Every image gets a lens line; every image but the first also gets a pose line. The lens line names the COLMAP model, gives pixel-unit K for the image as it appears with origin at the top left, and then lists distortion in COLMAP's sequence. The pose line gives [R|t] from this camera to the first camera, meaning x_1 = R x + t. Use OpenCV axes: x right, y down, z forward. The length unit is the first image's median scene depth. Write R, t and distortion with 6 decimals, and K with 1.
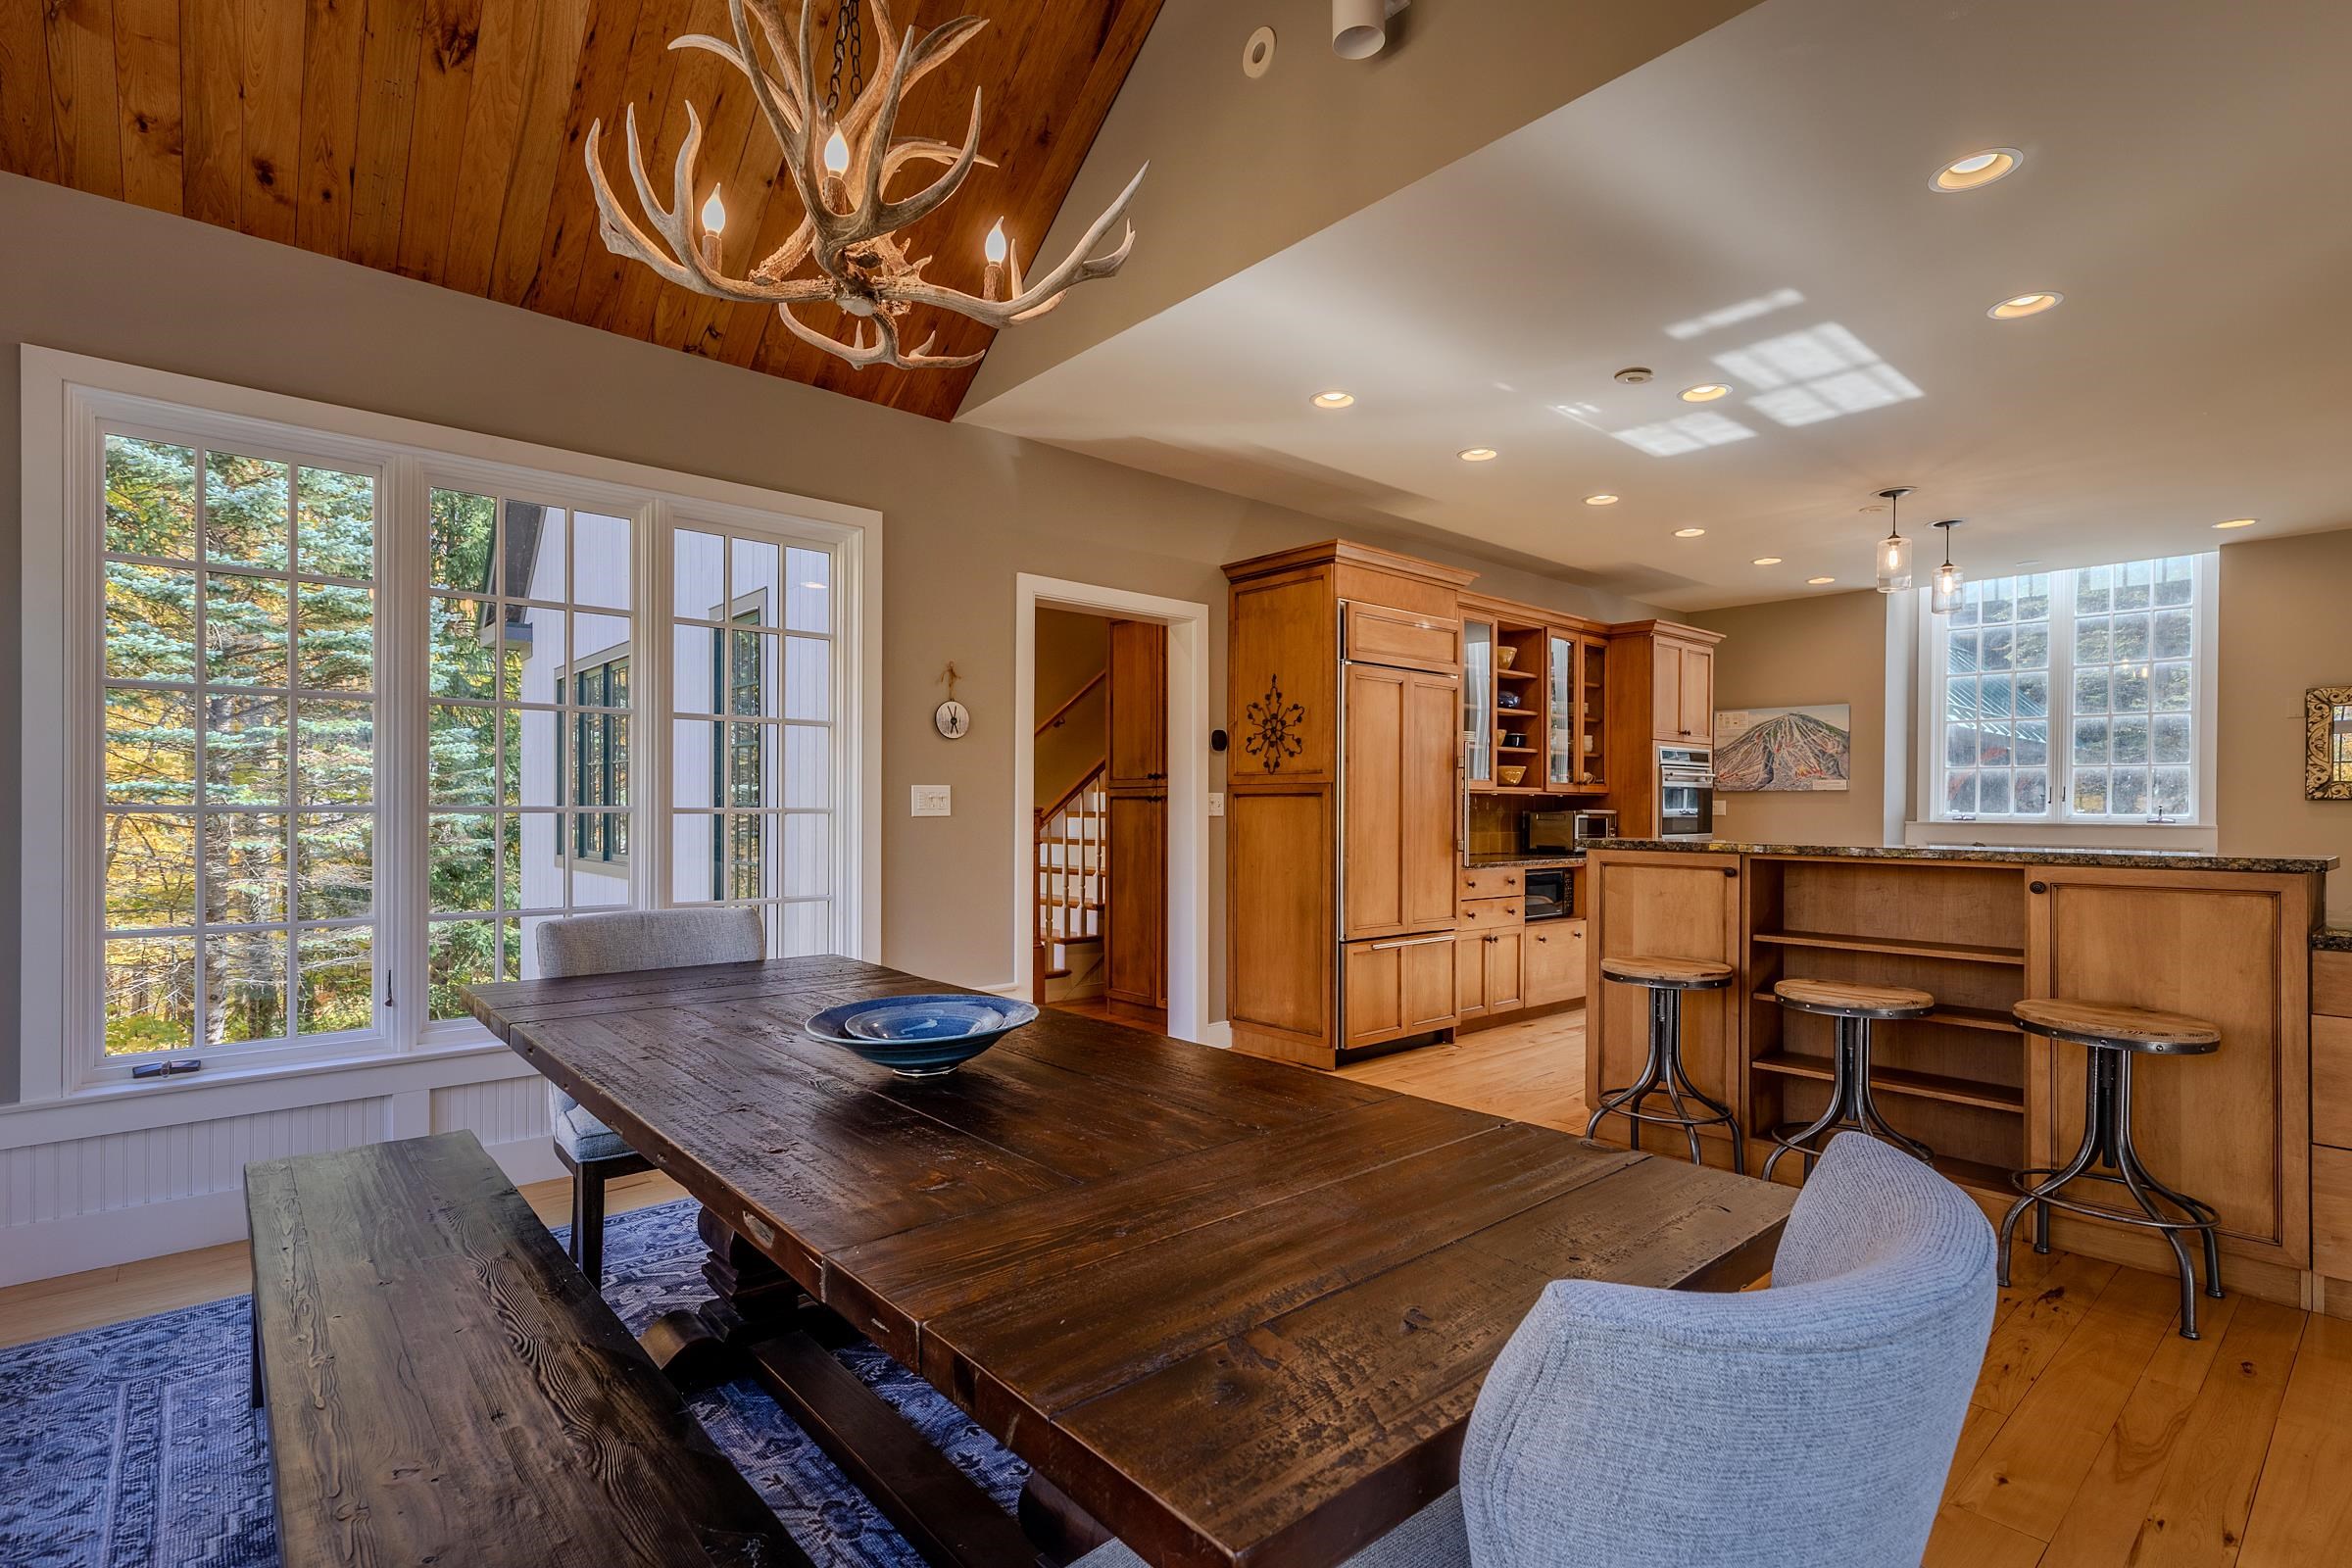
lens RADIAL K [[1061.4, 0, 1183.4], [0, 1061.4, 798.8], [0, 0, 1]] dist [0.004176, 0.001346]
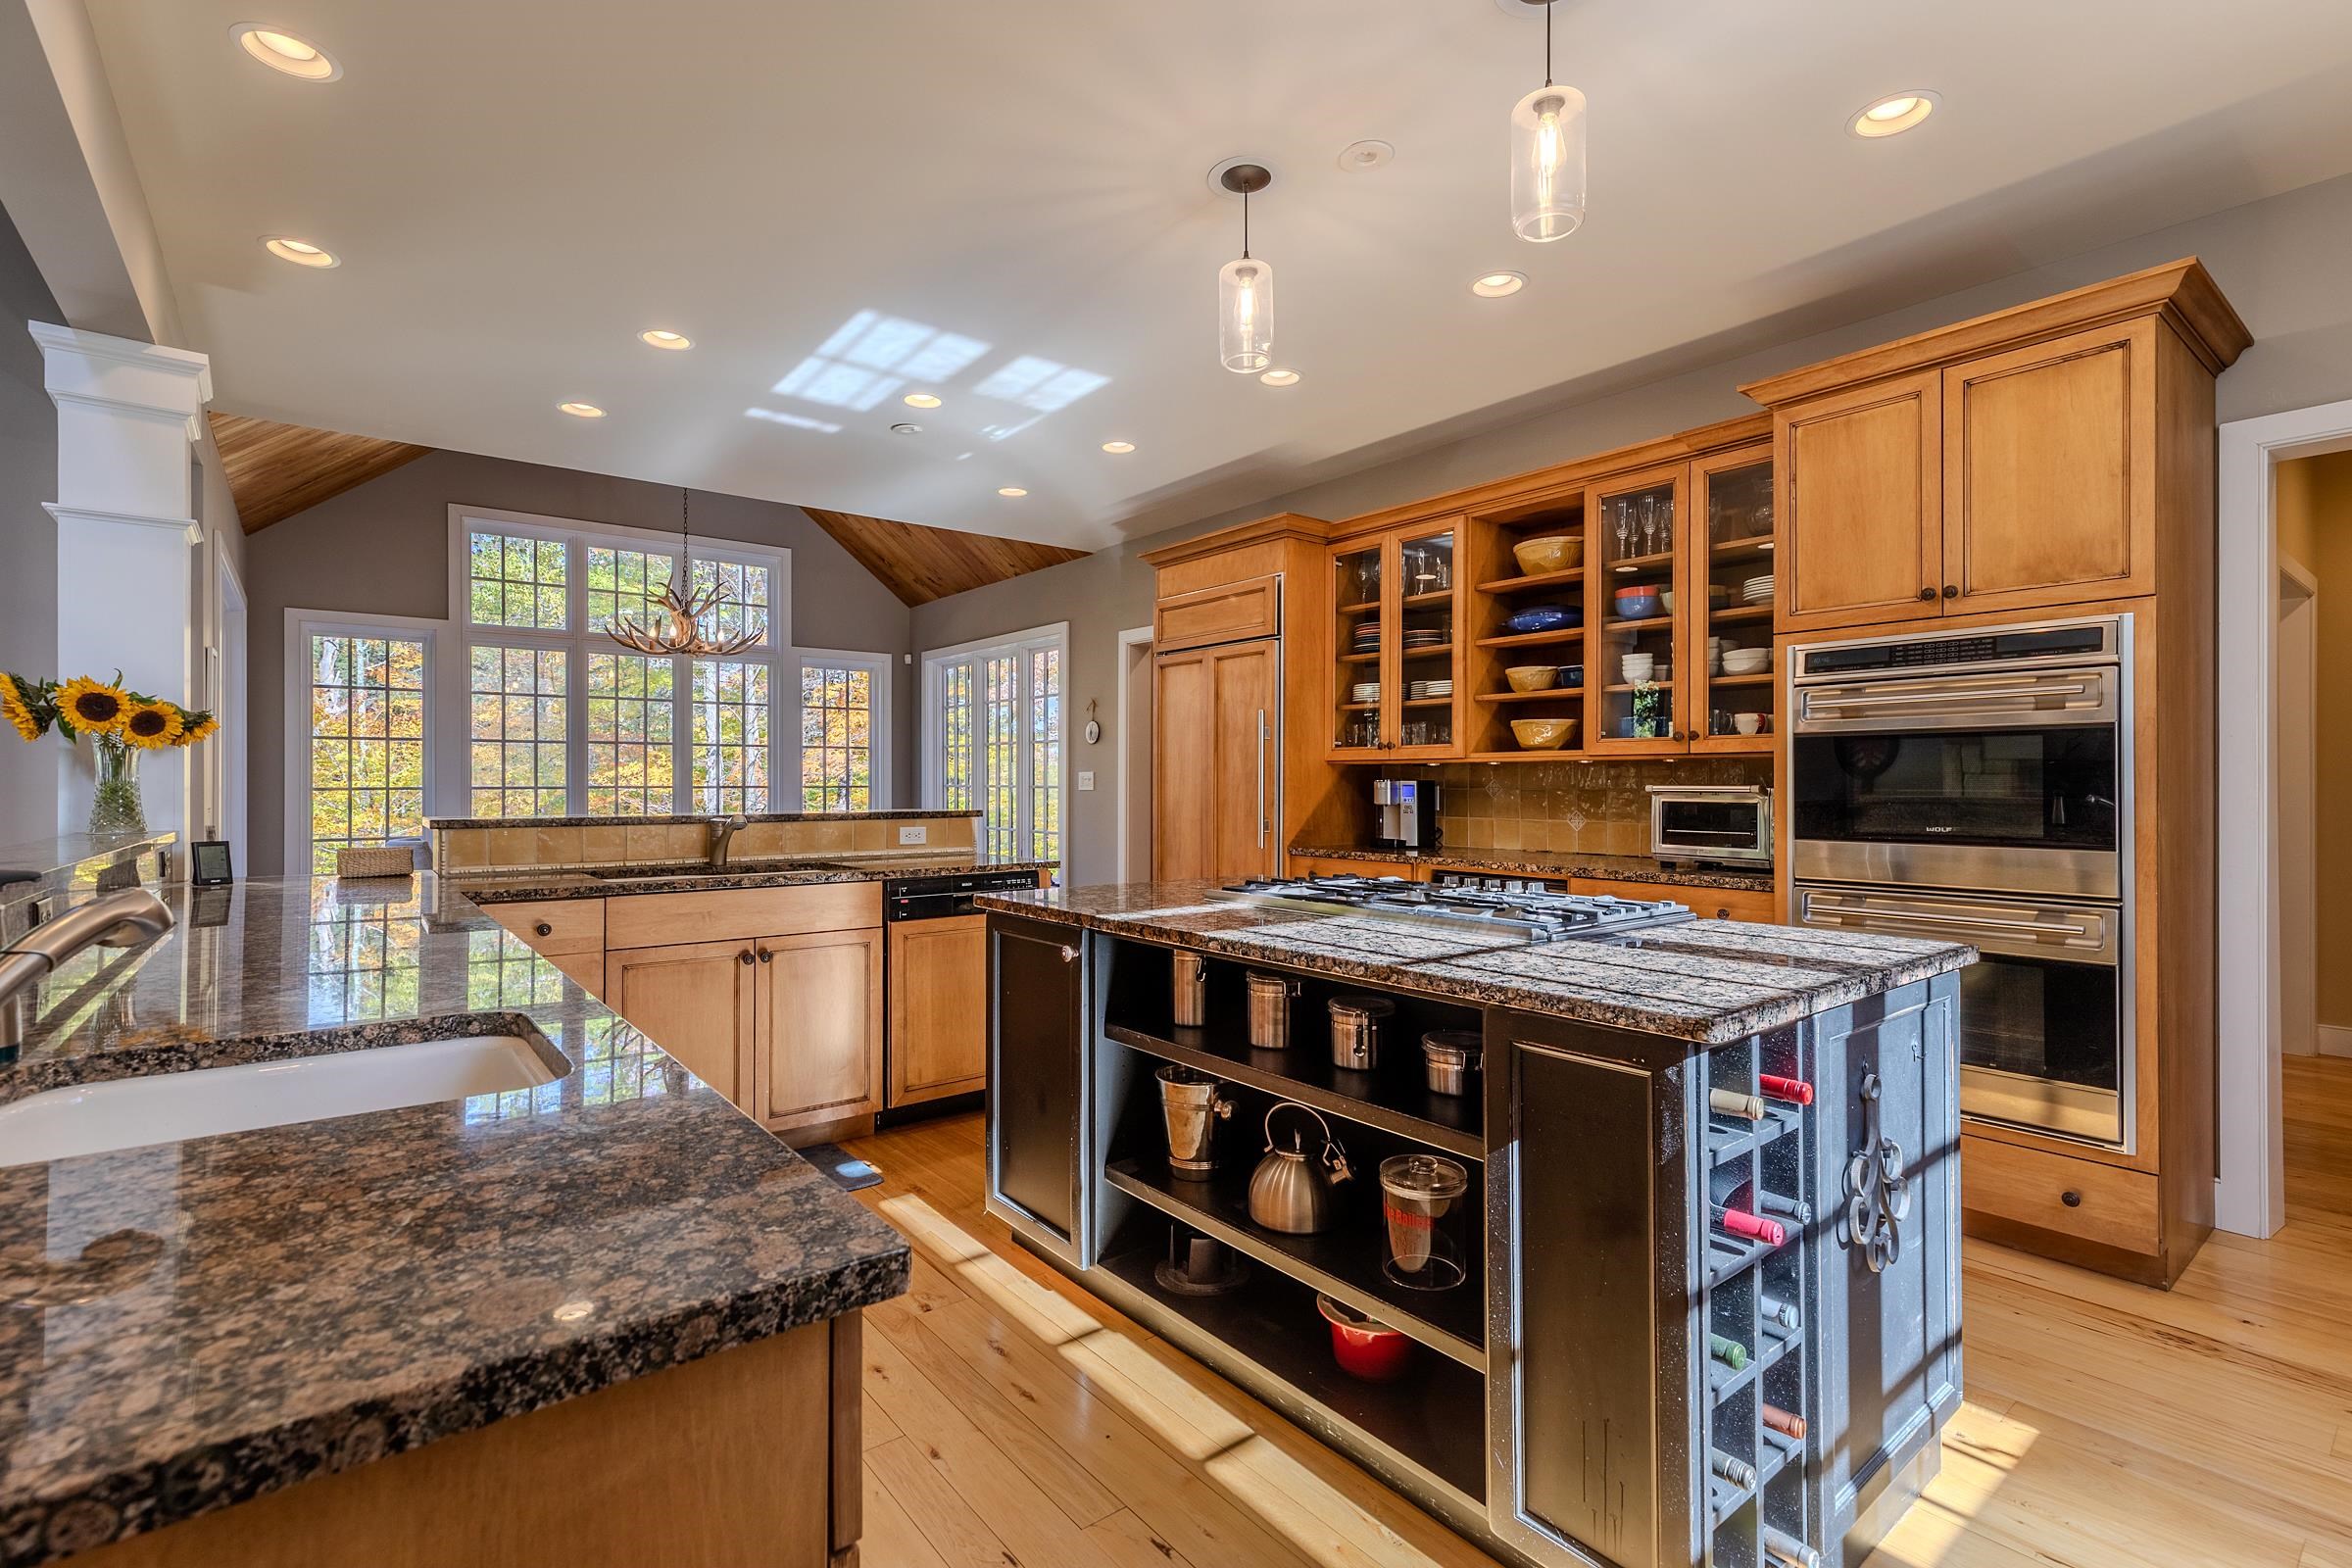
lens RADIAL K [[1061.4, 0, 1196.2], [0, 1061.4, 781.1], [0, 0, 1]] dist [0.004176, 0.001346]
pose [[-0.015873, -0.002889, -0.999870, 1.448077], [0.013740, 0.999901, -0.003107, 0.009881], [0.999780, -0.013788, -0.015832, 1.189032]]
